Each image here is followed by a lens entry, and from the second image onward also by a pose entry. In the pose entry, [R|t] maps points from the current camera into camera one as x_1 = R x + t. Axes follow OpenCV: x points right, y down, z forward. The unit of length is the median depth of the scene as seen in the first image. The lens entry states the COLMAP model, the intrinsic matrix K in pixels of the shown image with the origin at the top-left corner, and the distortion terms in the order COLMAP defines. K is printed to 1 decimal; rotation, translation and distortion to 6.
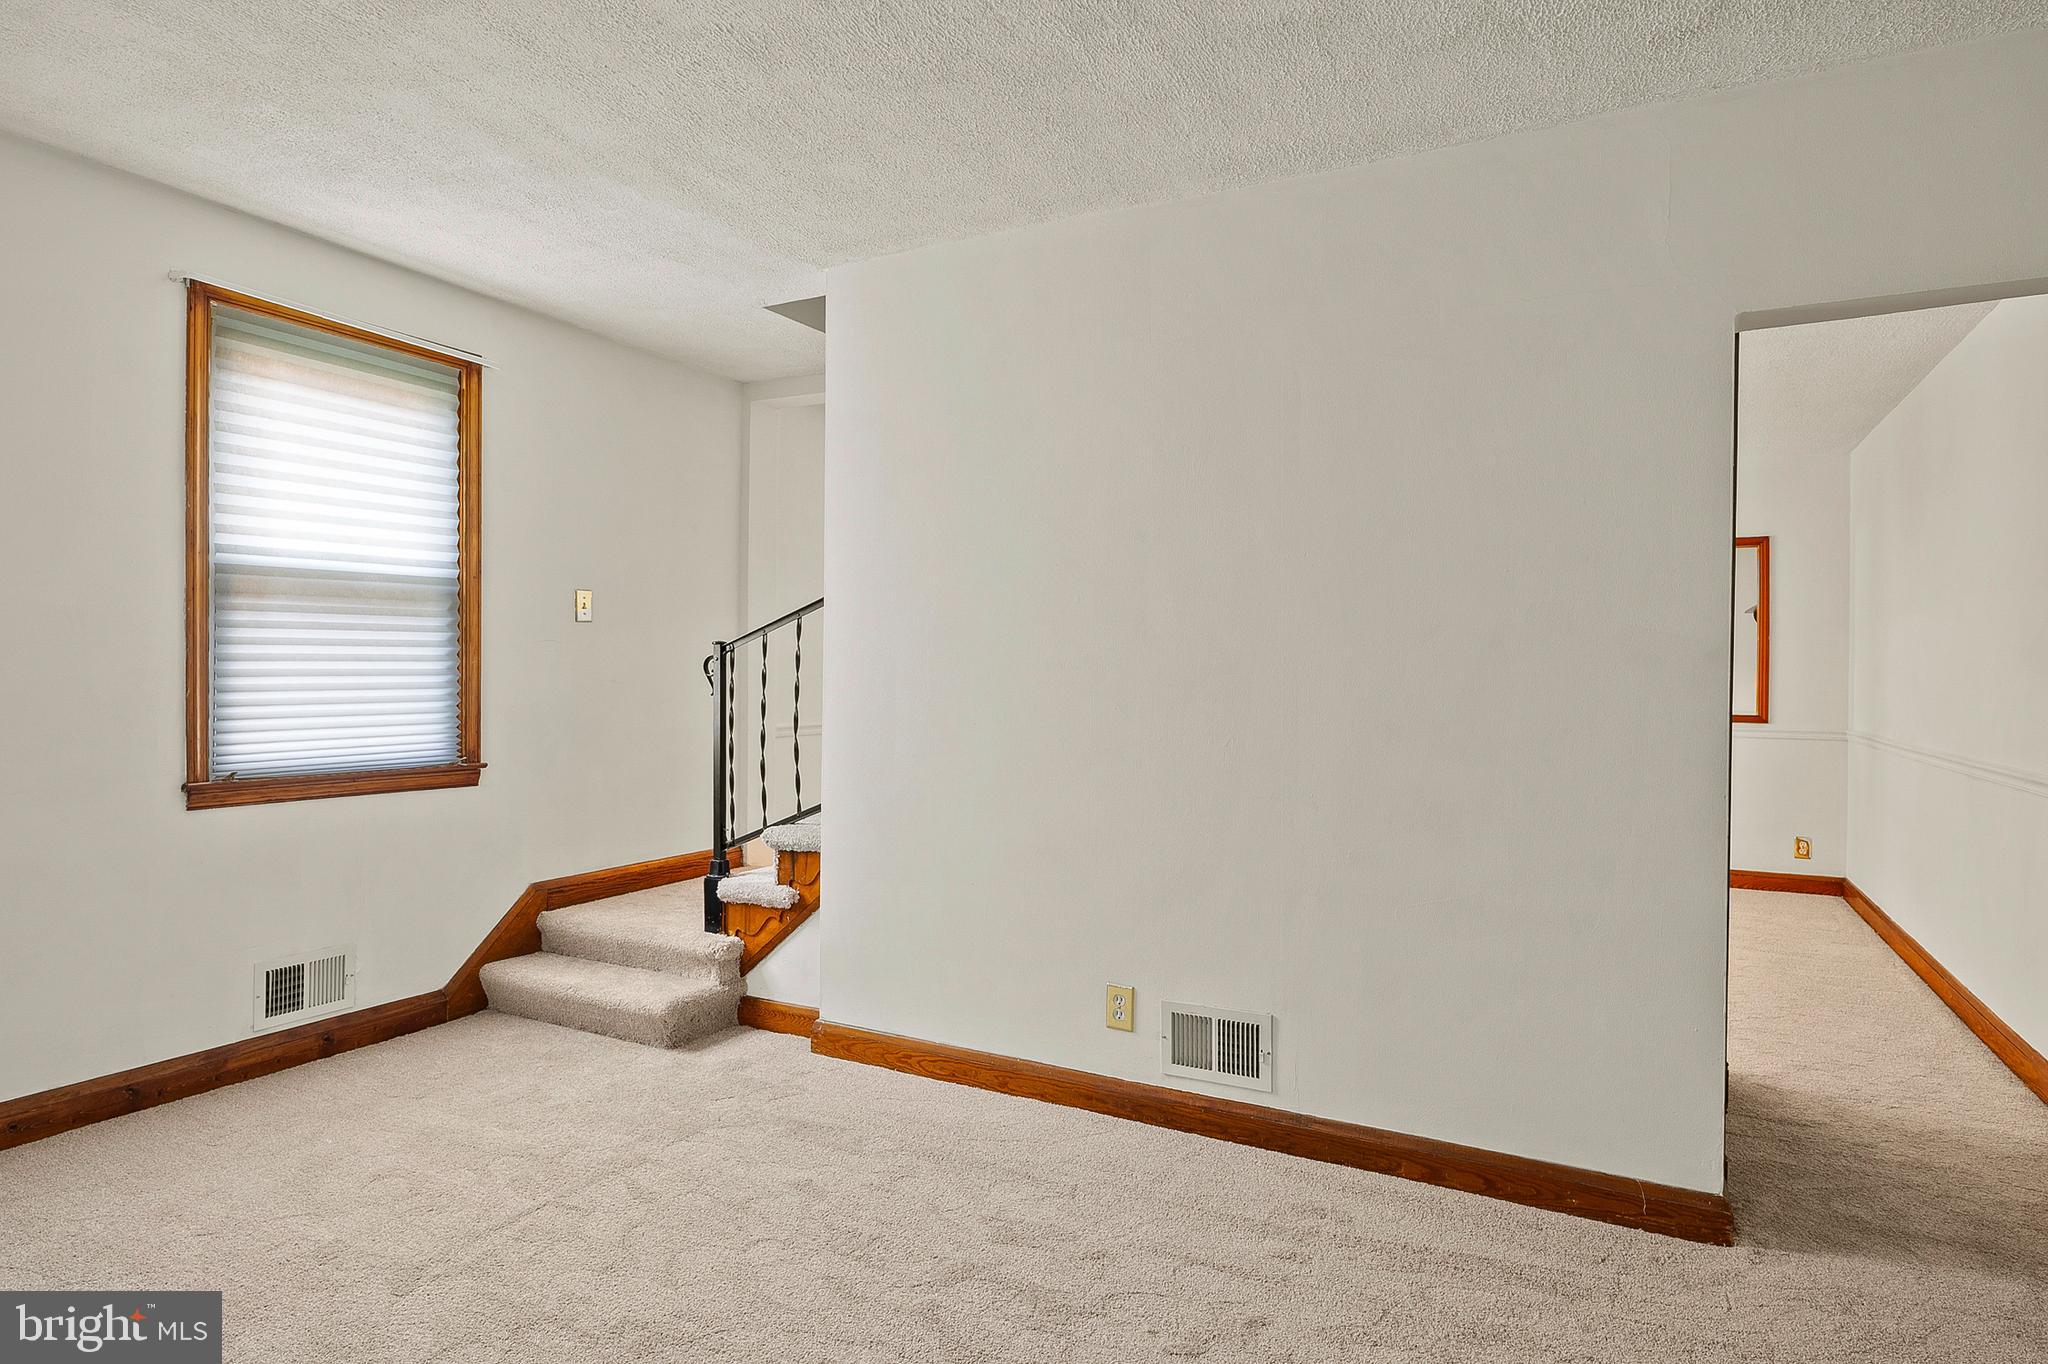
lens RADIAL K [[1149.7, 0, 1024.0], [0, 1149.7, 682.0], [0, 0, 1]] dist [-0.000308, -0.000189]
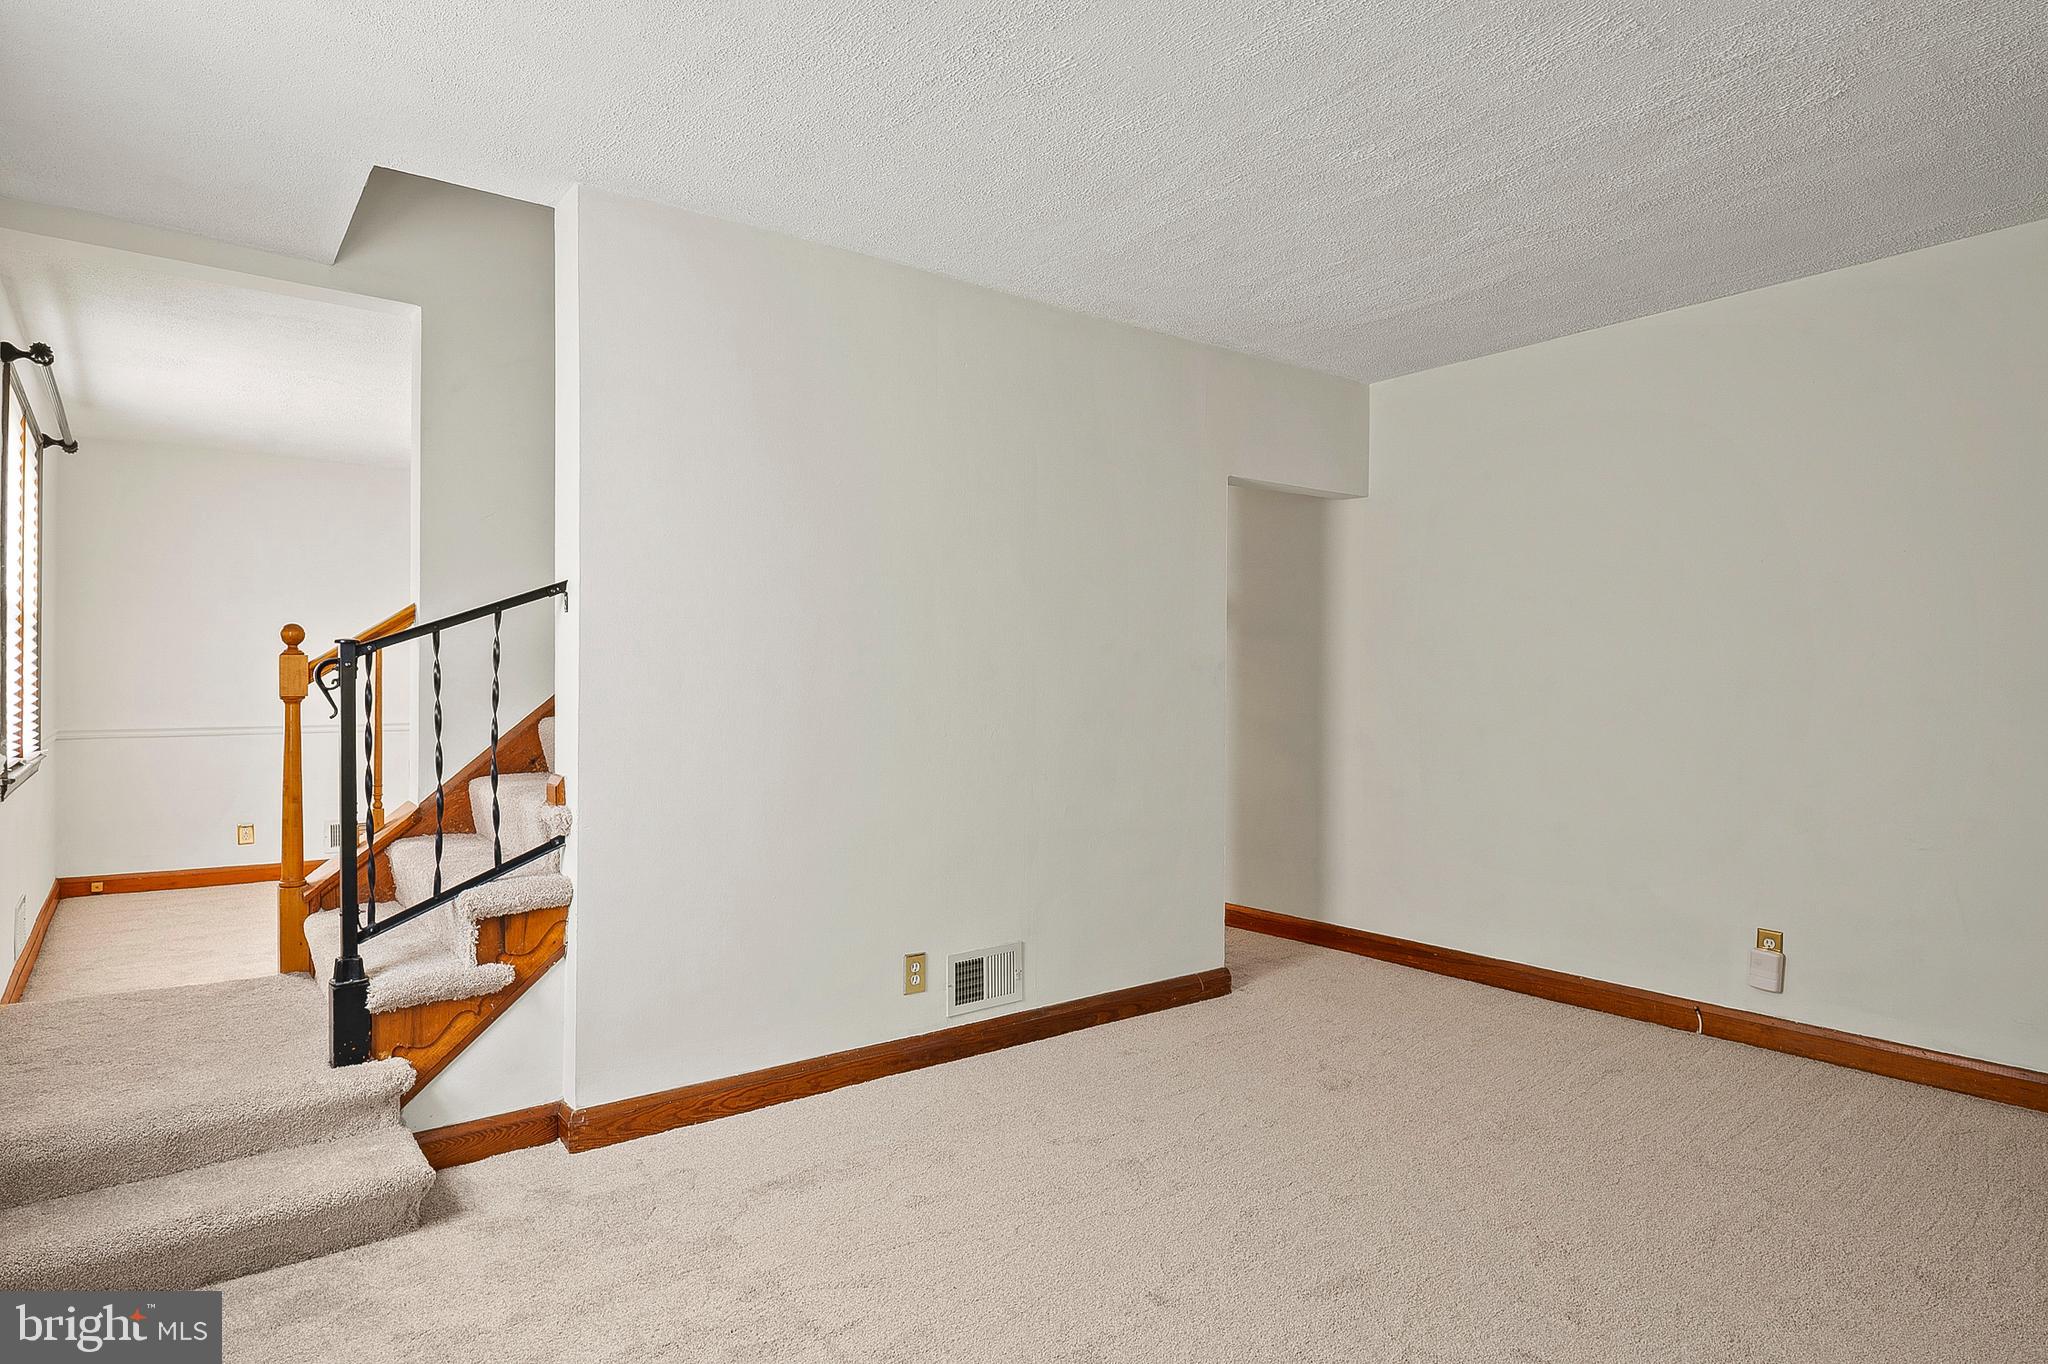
lens RADIAL K [[1118.9, 0, 1030.7], [0, 1118.9, 623.2], [0, 0, 1]] dist [0.000451, 0.000216]
pose [[0.403658, 0.031586, 0.914364, -0.779106], [-0.000352, 0.999409, -0.034368, -0.026494], [-0.914910, 0.013551, 0.403431, 0.371454]]
